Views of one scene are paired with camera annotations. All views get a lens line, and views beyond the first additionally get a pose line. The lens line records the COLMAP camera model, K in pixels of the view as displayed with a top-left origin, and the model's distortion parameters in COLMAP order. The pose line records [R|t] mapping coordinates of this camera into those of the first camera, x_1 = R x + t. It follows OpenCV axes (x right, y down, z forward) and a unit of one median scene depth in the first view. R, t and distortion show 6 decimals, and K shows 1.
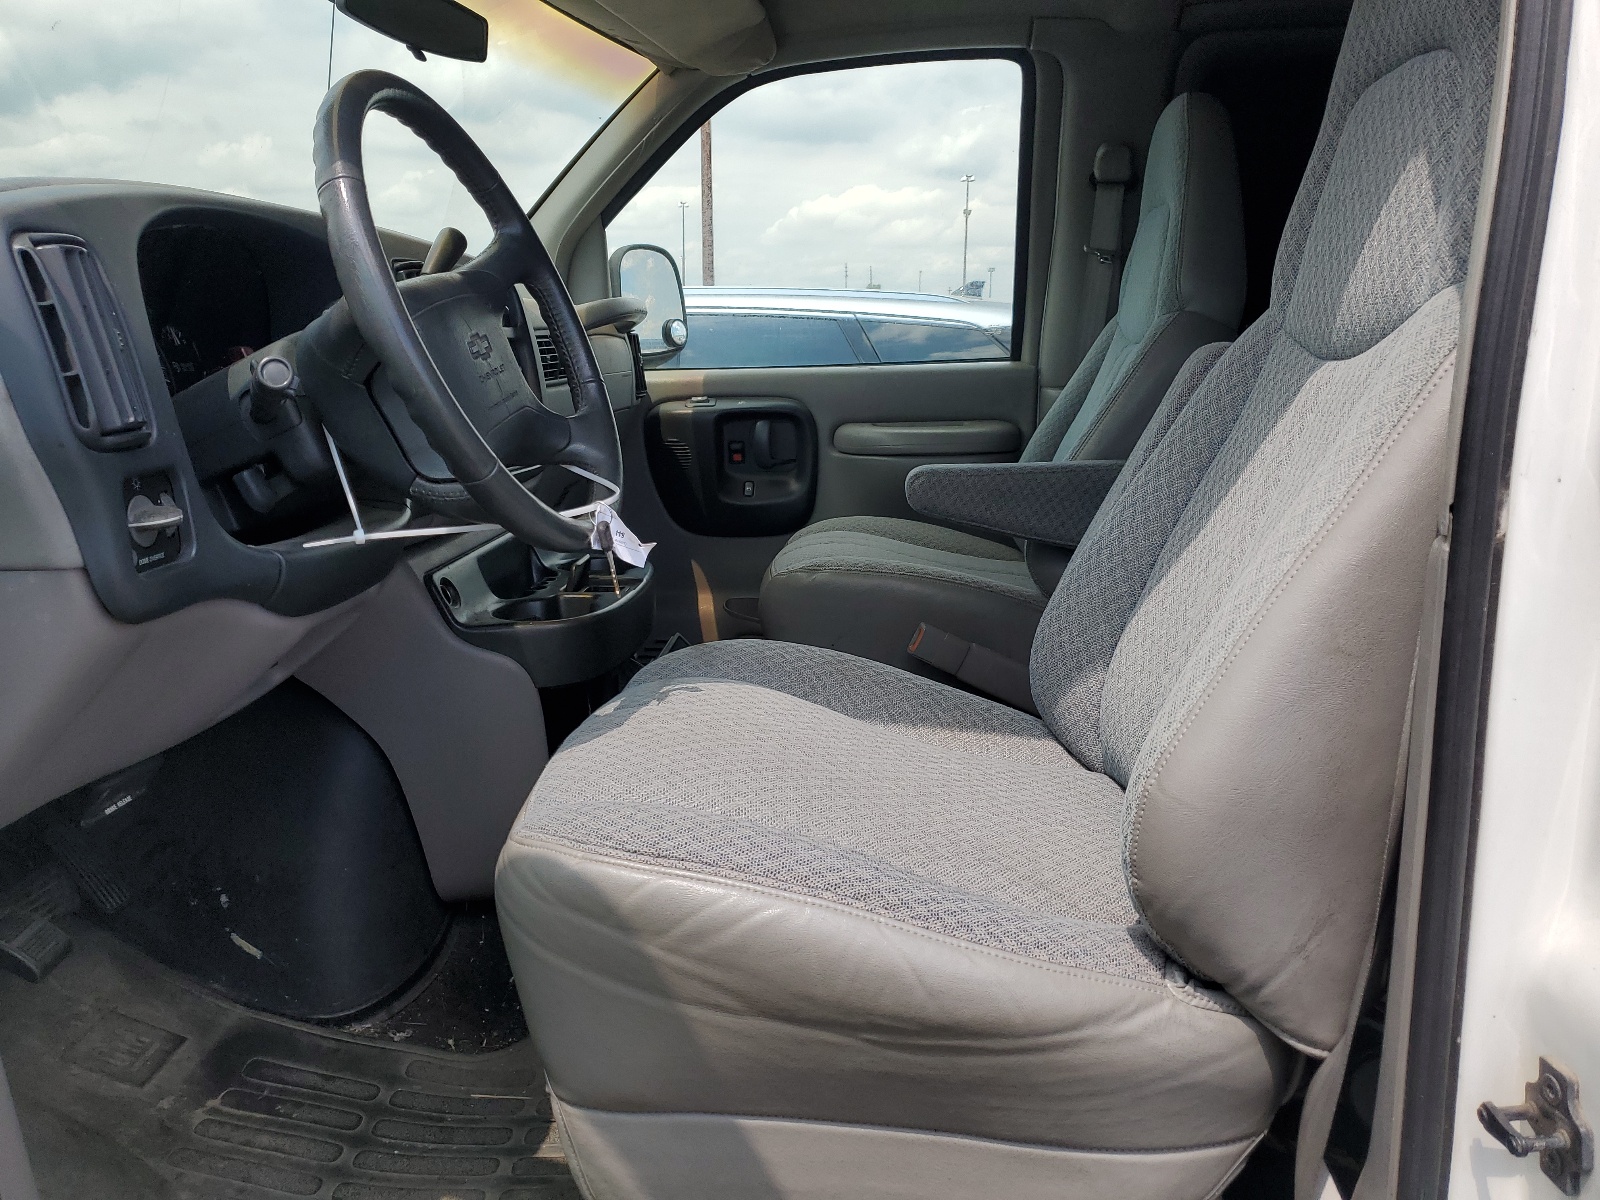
lens RADIAL K [[1201.8, 0, 800.0], [0, 1201.8, 600.0], [0, 0, 1]] dist [-0.008613, -0.005514]
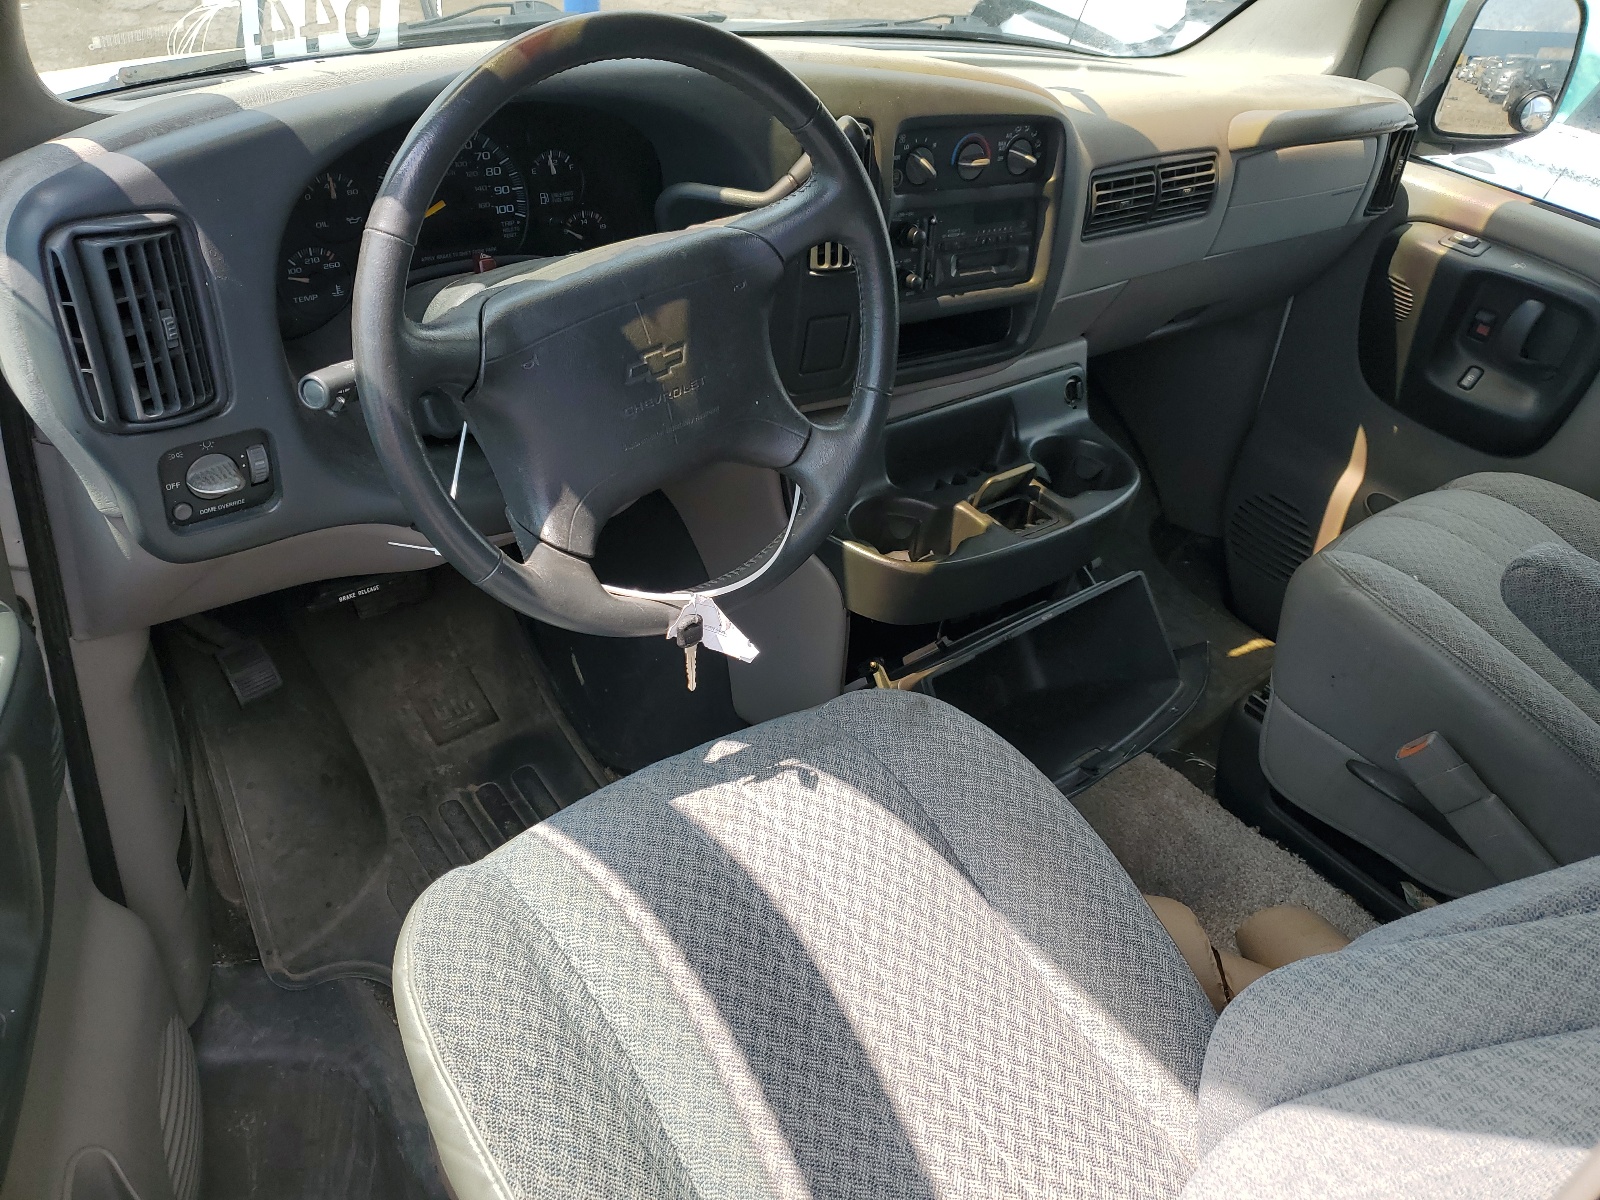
lens RADIAL K [[1215.2, 0, 799.9], [0, 1215.2, 562.8], [0, 0, 1]] dist [0.038505, -0.000536]
pose [[0.688990, 0.505260, -0.519619, 0.248013], [-0.309448, 0.853387, 0.419491, -0.374177], [0.655388, -0.128230, 0.744327, 0.321646]]
